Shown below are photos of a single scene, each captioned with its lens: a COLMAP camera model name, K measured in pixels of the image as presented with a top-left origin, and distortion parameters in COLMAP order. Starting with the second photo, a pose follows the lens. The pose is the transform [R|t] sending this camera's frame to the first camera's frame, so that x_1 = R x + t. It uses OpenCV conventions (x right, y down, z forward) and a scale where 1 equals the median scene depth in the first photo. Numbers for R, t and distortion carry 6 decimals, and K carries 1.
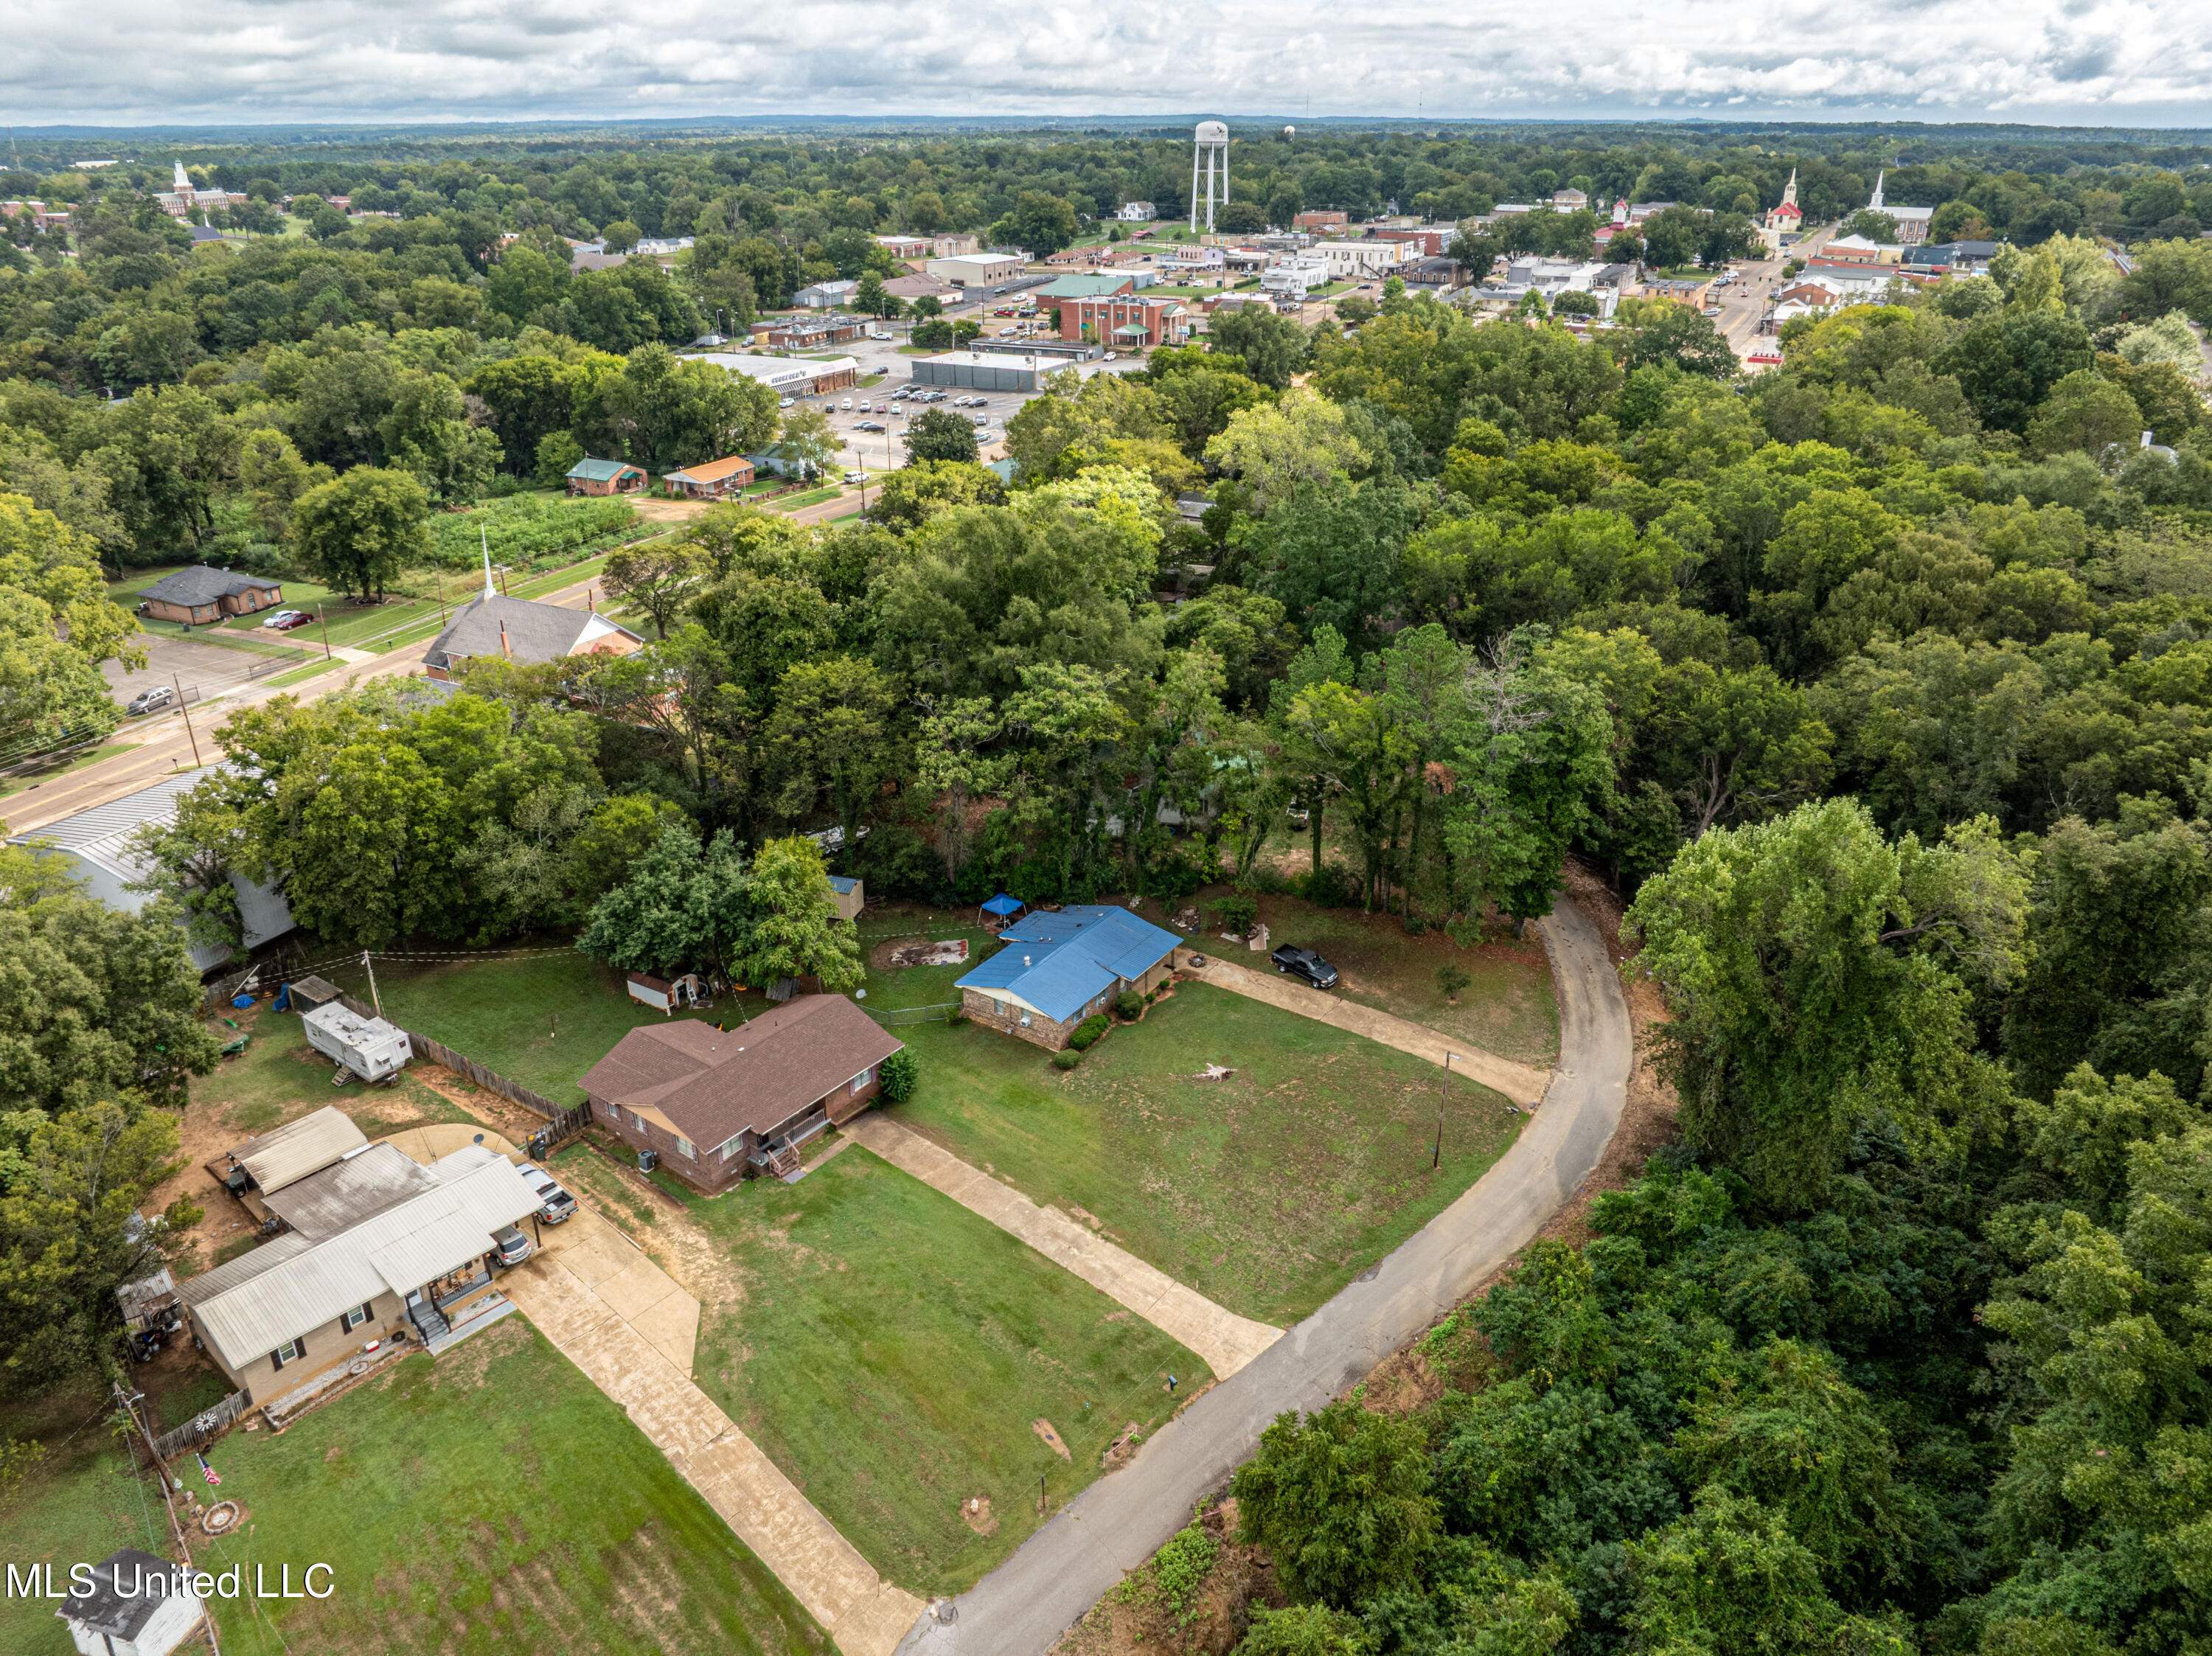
lens RADIAL K [[1558.6, 0, 1106.0], [0, 1558.6, 828.0], [0, 0, 1]] dist [-0.037876, -0.001756]
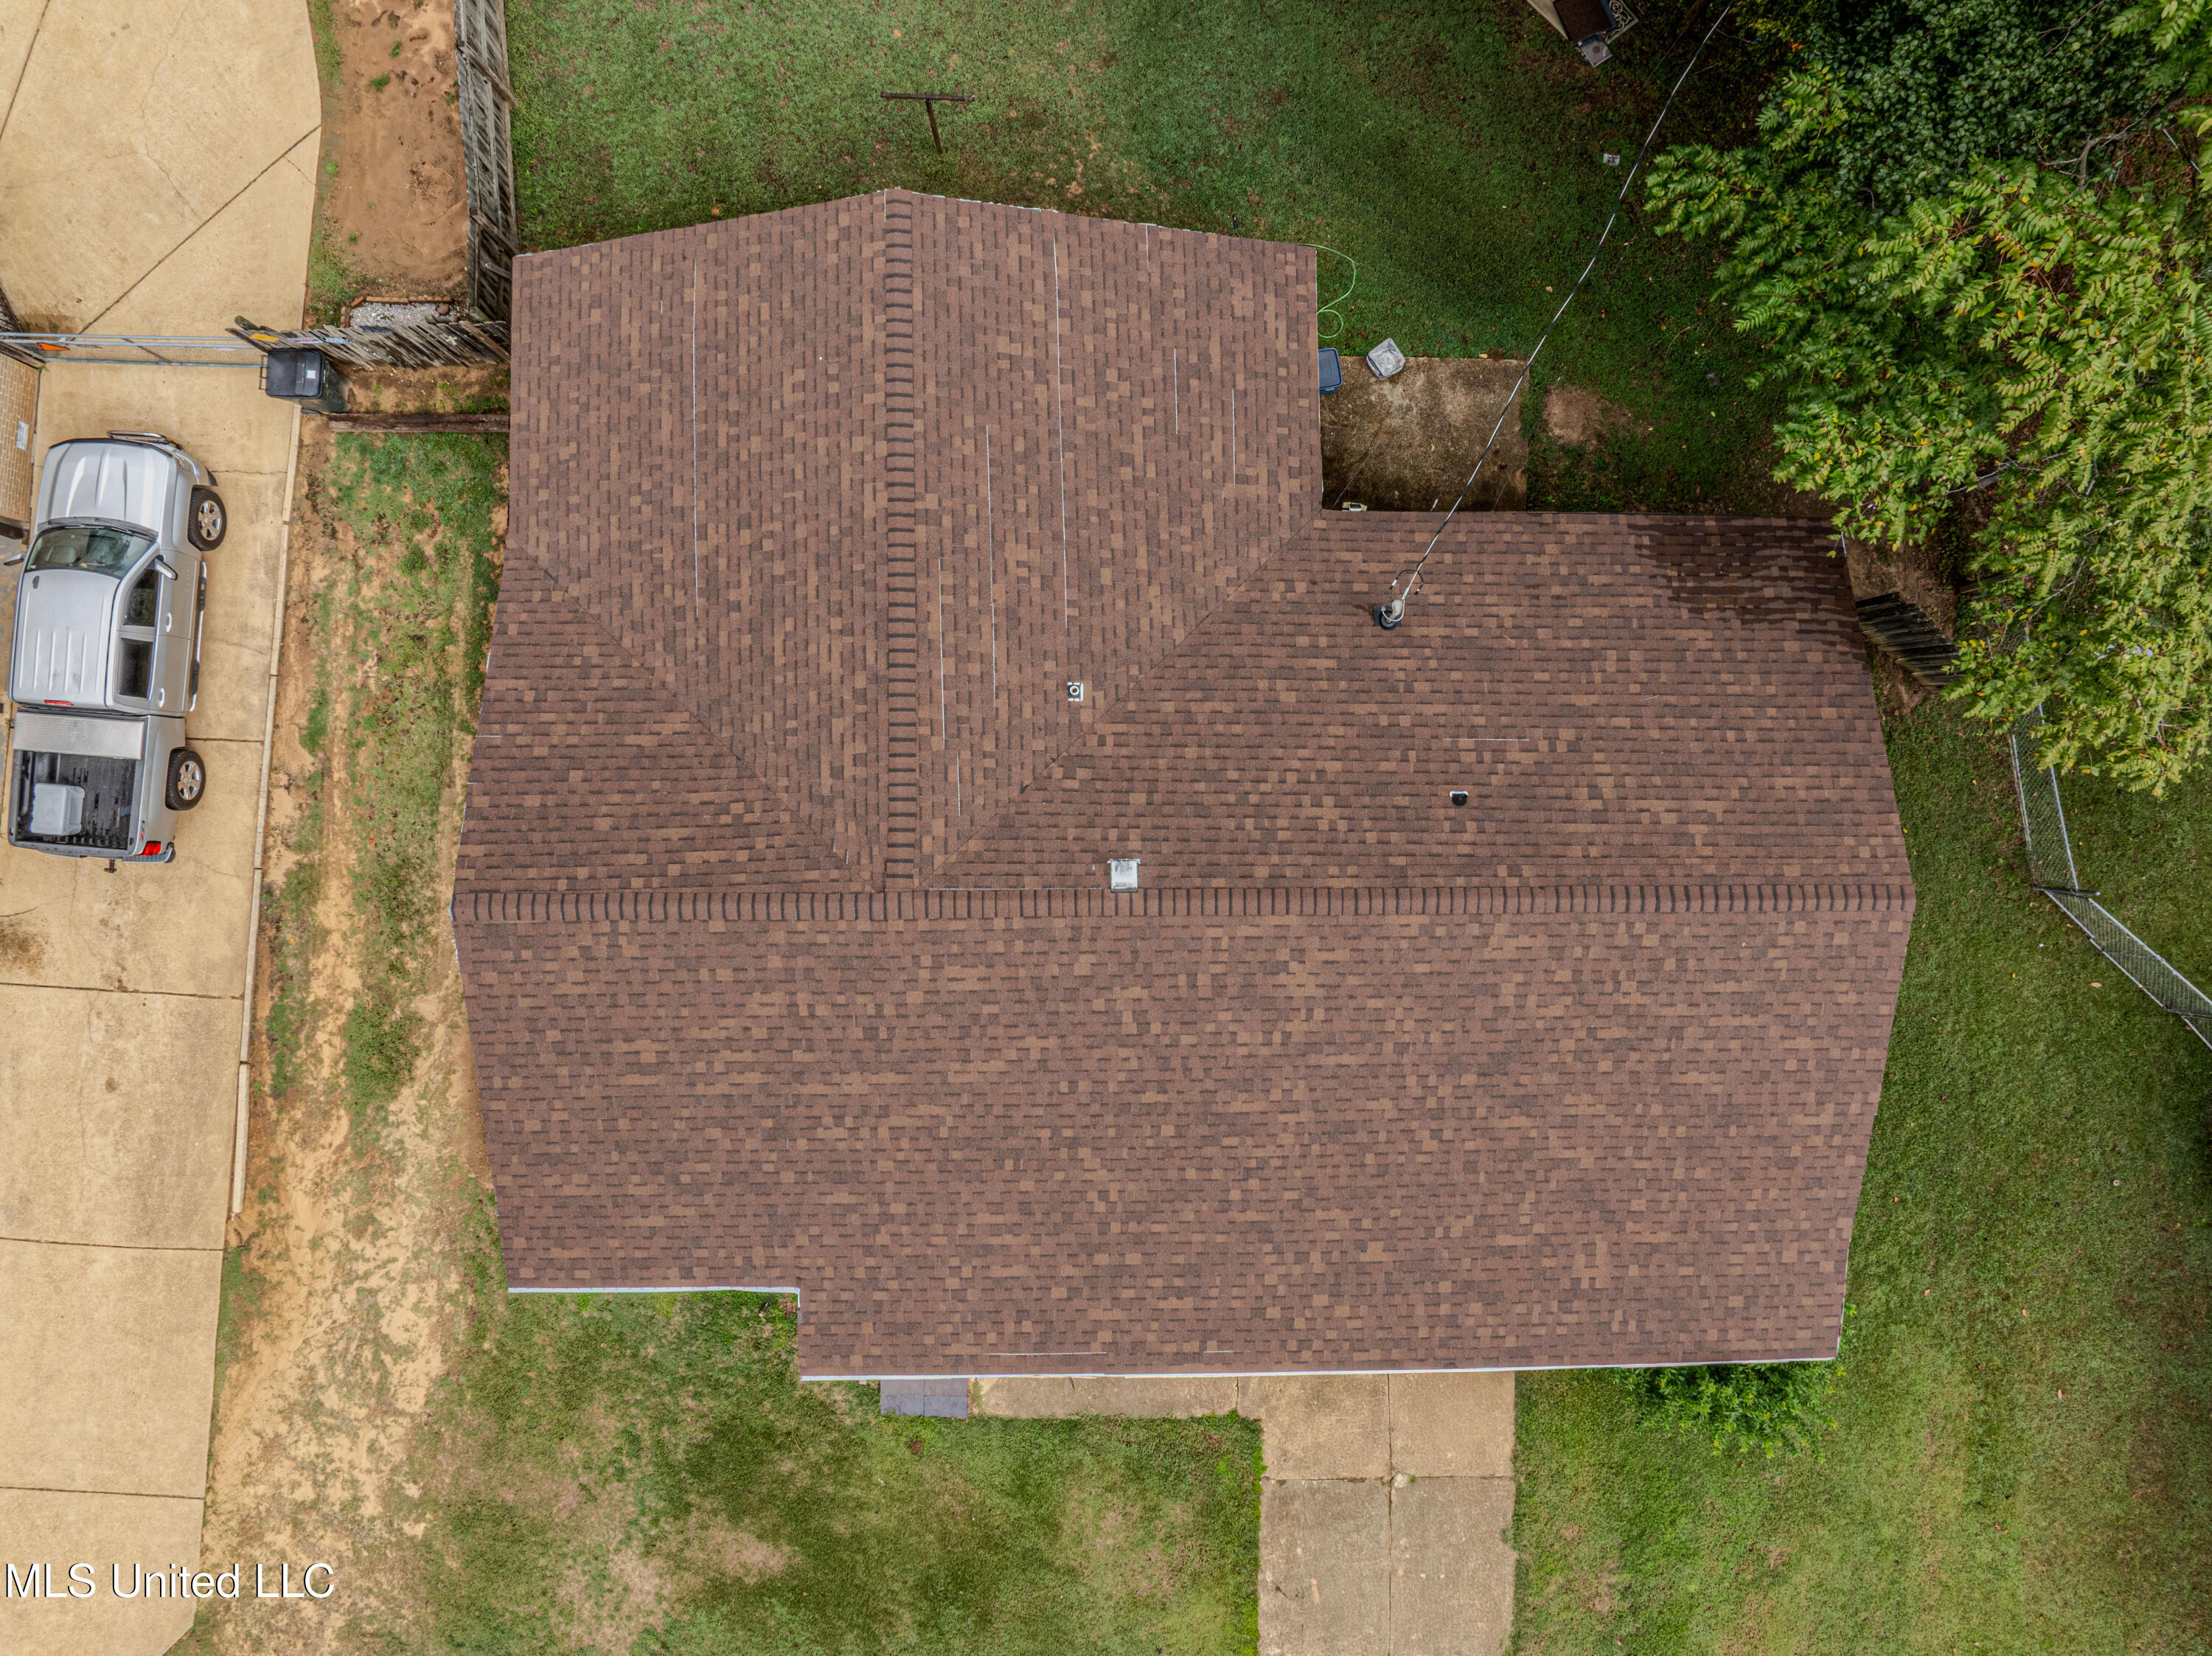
lens RADIAL K [[1558.6, 0, 1106.0], [0, 1558.6, 828.0], [0, 0, 1]] dist [-0.037876, -0.001756]
pose [[0.596434, 0.802613, -0.008855, -0.115660], [-0.344248, 0.265751, 0.900483, -0.005185], [0.725093, -0.534031, 0.434801, 0.449235]]
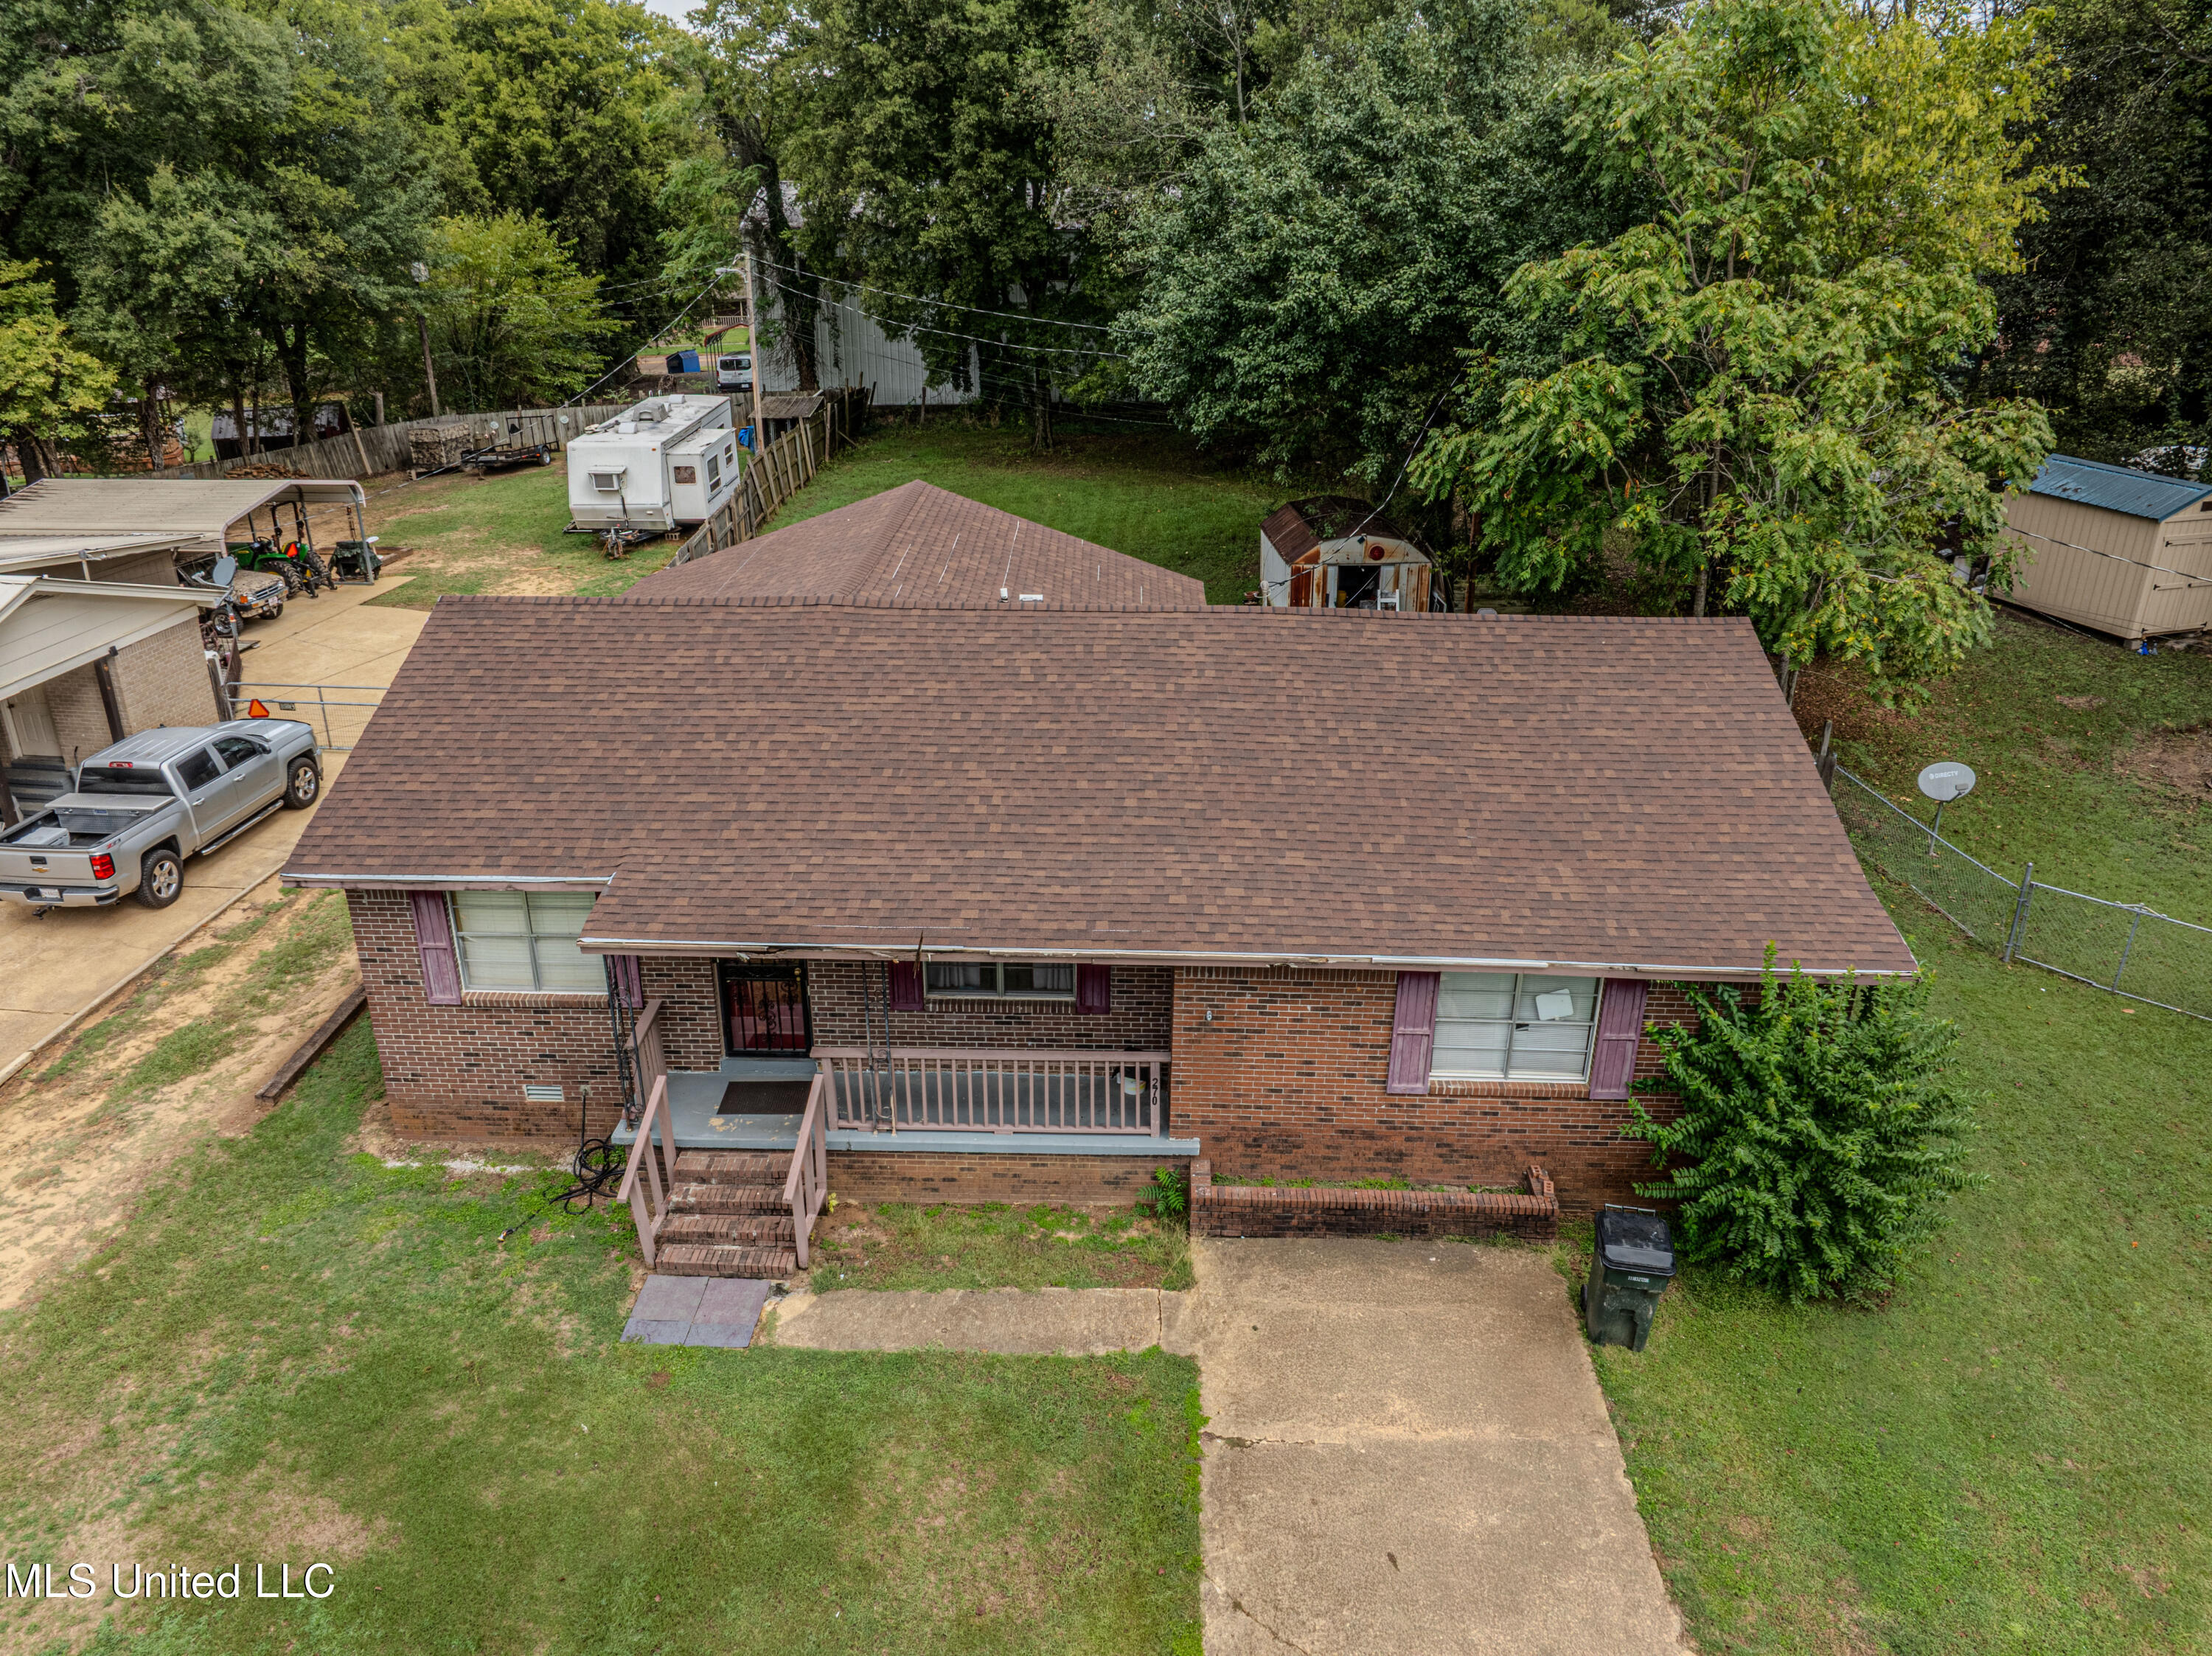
lens RADIAL K [[1558.0, 0, 1106.0], [0, 1558.0, 828.0], [0, 0, 1]] dist [-0.047565, 0.019033]
pose [[0.570314, 0.325895, -0.754012, -0.036092], [-0.348813, 0.927141, 0.136890, 0.067452], [0.743688, 0.184939, 0.642438, 0.429974]]
